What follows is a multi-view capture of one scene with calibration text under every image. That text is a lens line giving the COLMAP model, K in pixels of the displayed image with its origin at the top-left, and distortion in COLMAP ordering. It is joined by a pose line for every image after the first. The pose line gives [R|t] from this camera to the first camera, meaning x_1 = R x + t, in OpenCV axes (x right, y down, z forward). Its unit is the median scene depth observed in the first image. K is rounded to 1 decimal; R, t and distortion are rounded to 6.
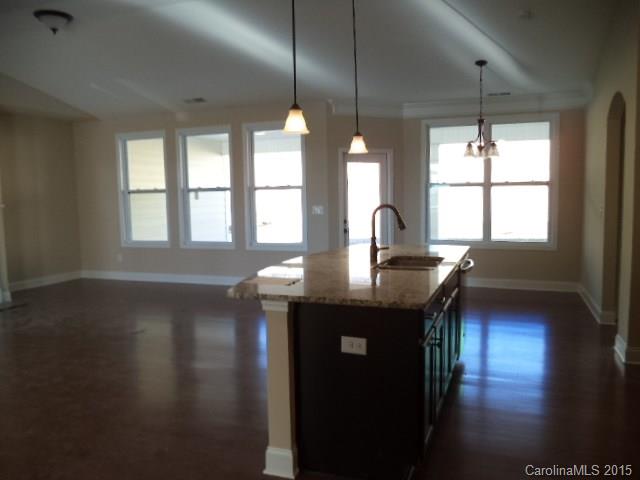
lens RADIAL K [[525.2, 0, 320.0], [0, 525.2, 240.0], [0, 0, 1]] dist [-0.013703, -0.009219]
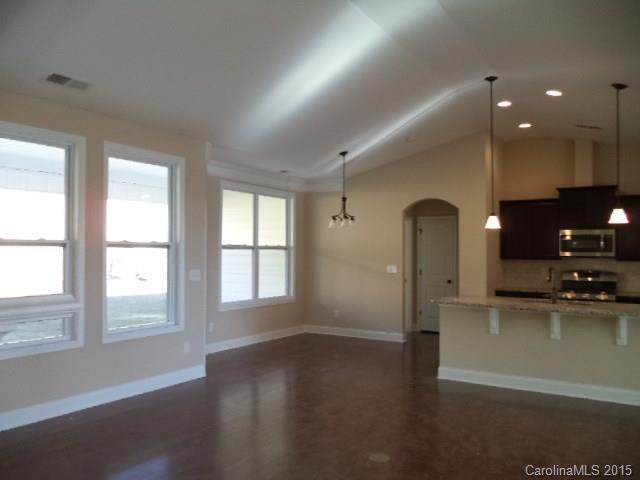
lens RADIAL K [[525.2, 0, 320.0], [0, 525.2, 240.0], [0, 0, 1]] dist [-0.013703, -0.009219]
pose [[0.185558, 0.038557, 0.981876, -0.722606], [0.071242, 0.996072, -0.052578, -0.053247], [-0.980047, 0.079707, 0.182083, 0.652758]]
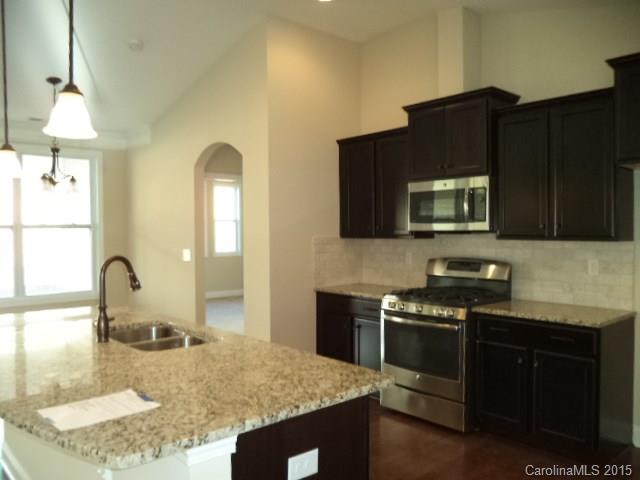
lens RADIAL K [[525.2, 0, 320.0], [0, 525.2, 240.0], [0, 0, 1]] dist [-0.013703, -0.009219]
pose [[0.469224, -0.006520, 0.883055, -0.171786], [0.076732, 0.996492, -0.033415, -0.021979], [-0.879739, 0.083437, 0.468078, 0.208201]]
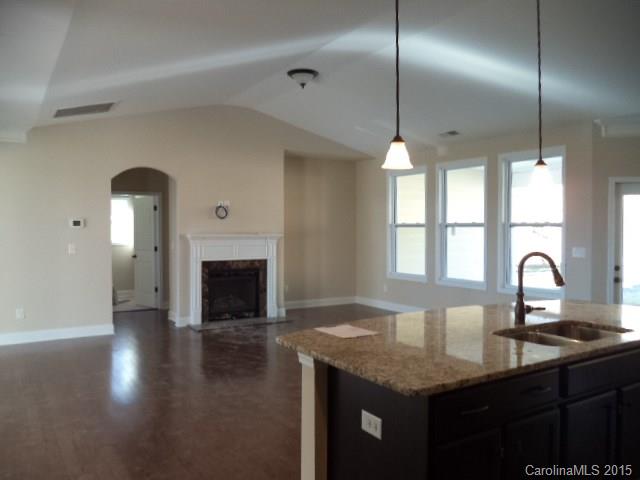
lens RADIAL K [[525.2, 0, 320.0], [0, 525.2, 240.0], [0, 0, 1]] dist [-0.013703, -0.009219]
pose [[0.801086, 0.034954, -0.597528, 0.157518], [-0.070577, 0.996845, -0.036307, -0.016881], [0.594374, 0.071257, 0.801026, 0.088700]]
